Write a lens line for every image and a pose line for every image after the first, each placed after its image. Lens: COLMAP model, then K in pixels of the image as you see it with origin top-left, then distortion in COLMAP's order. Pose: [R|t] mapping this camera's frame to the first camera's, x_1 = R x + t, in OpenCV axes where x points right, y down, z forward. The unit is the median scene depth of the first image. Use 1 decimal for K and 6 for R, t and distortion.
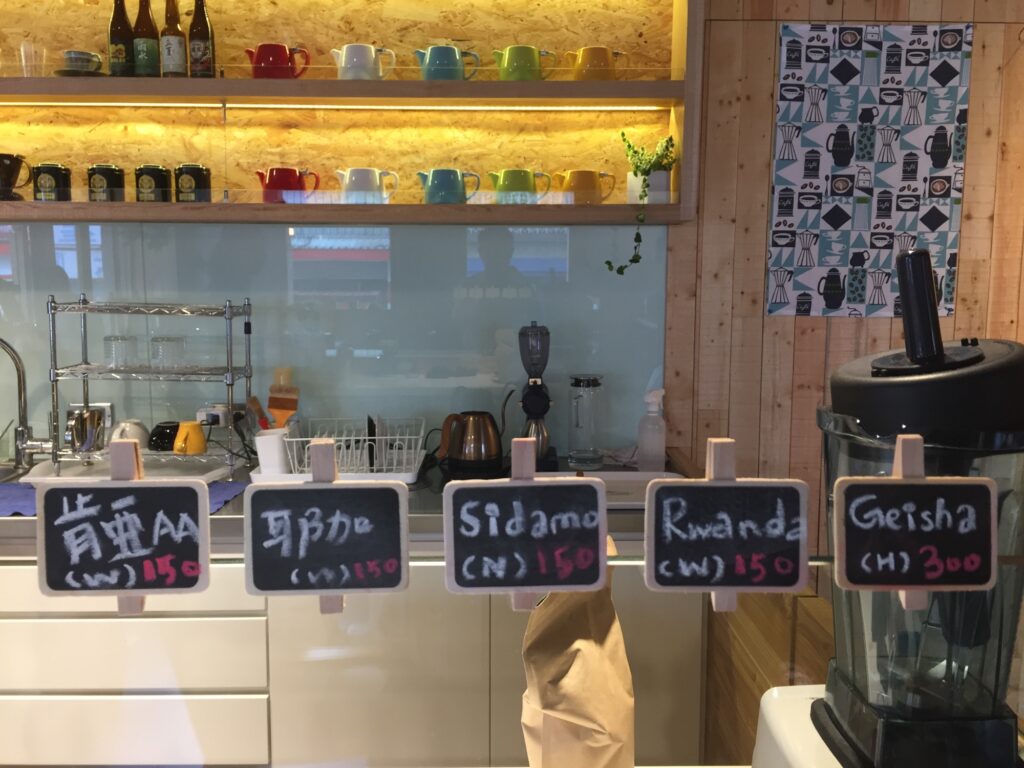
lens RADIAL K [[887.2, 0, 511.8], [0, 887.2, 382.8], [0, 0, 1]] dist [0.062022, -0.055311]
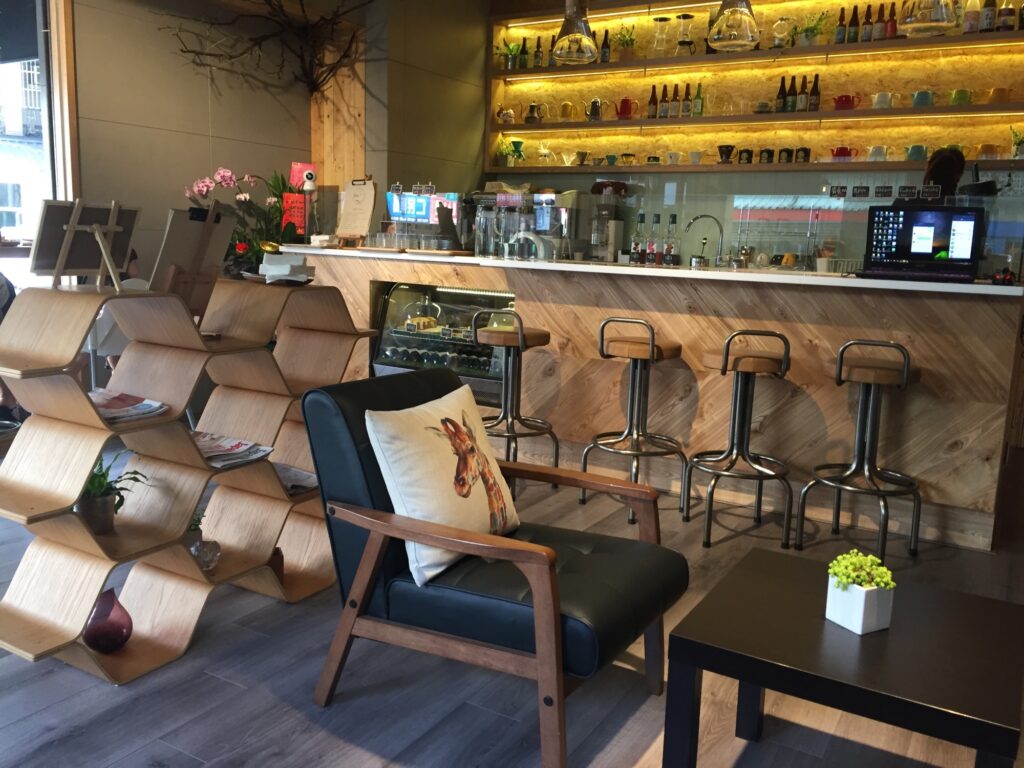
lens RADIAL K [[887.2, 0, 510.9], [0, 887.2, 384.0], [0, 0, 1]] dist [0.062022, -0.055311]
pose [[0.850389, 0.115957, -0.513218, 0.280910], [-0.098190, 0.993252, 0.061717, 0.314526], [0.516912, -0.002091, 0.856036, -1.450452]]
